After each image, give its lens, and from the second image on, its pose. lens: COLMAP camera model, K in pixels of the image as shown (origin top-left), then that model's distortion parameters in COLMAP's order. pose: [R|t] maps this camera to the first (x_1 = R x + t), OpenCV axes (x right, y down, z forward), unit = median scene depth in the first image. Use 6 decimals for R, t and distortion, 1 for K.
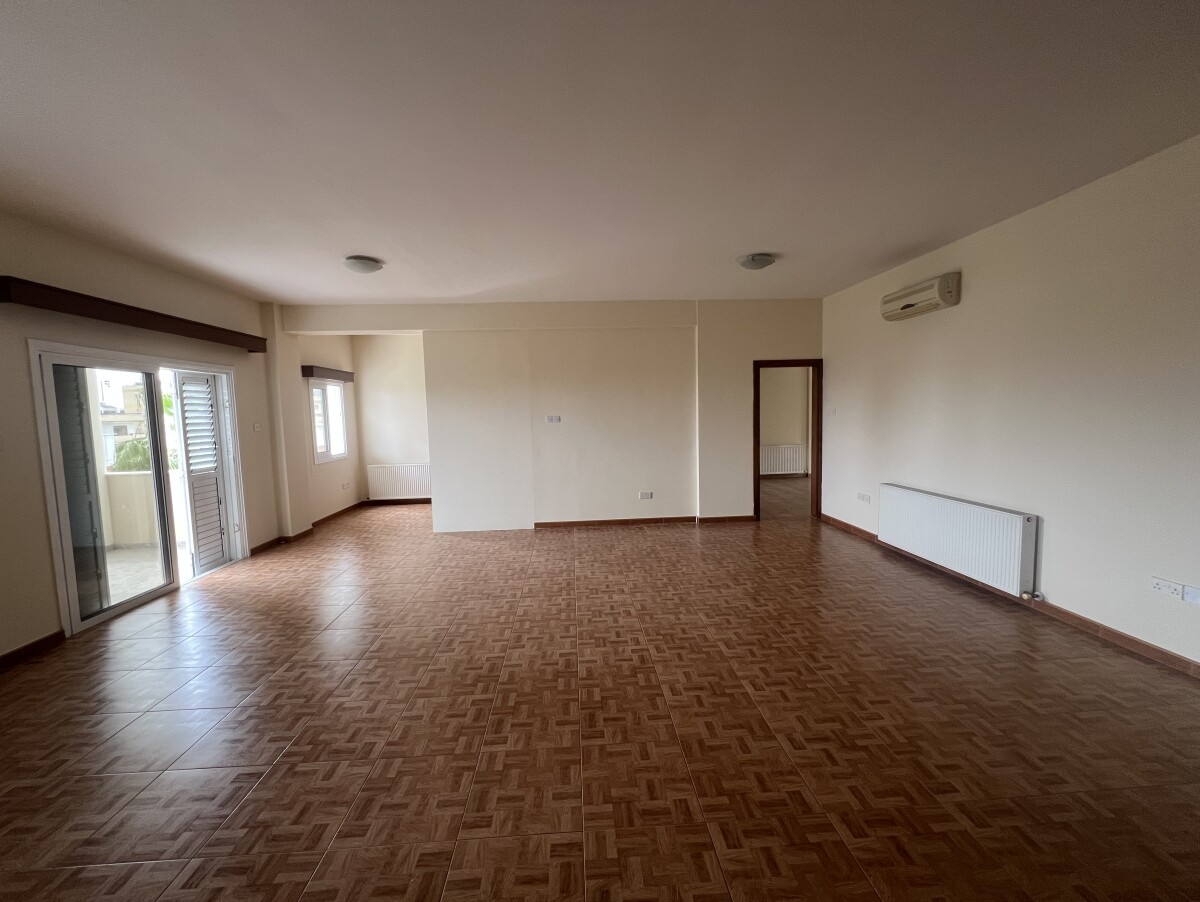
lens RADIAL K [[482.4, 0, 596.1], [0, 482.4, 450.4], [0, 0, 1]] dist [0.005720, 0.000120]
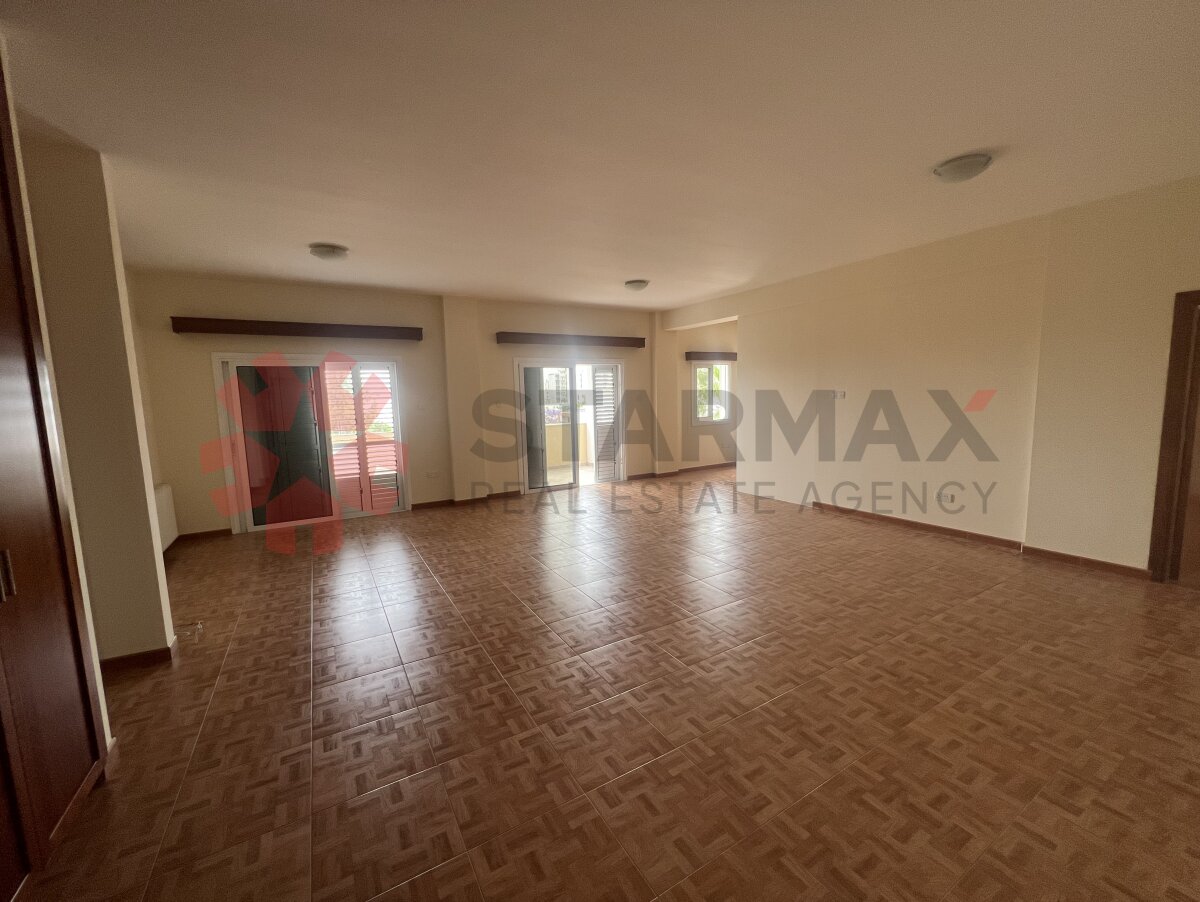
lens RADIAL K [[482.8, 0, 600.0], [0, 482.8, 449.3], [0, 0, 1]] dist [-0.001744, -0.000133]
pose [[0.457657, 0.114173, -0.881768, 0.740176], [-0.053944, 0.993460, 0.100636, -0.041112], [0.887491, 0.001509, 0.460822, 0.237403]]
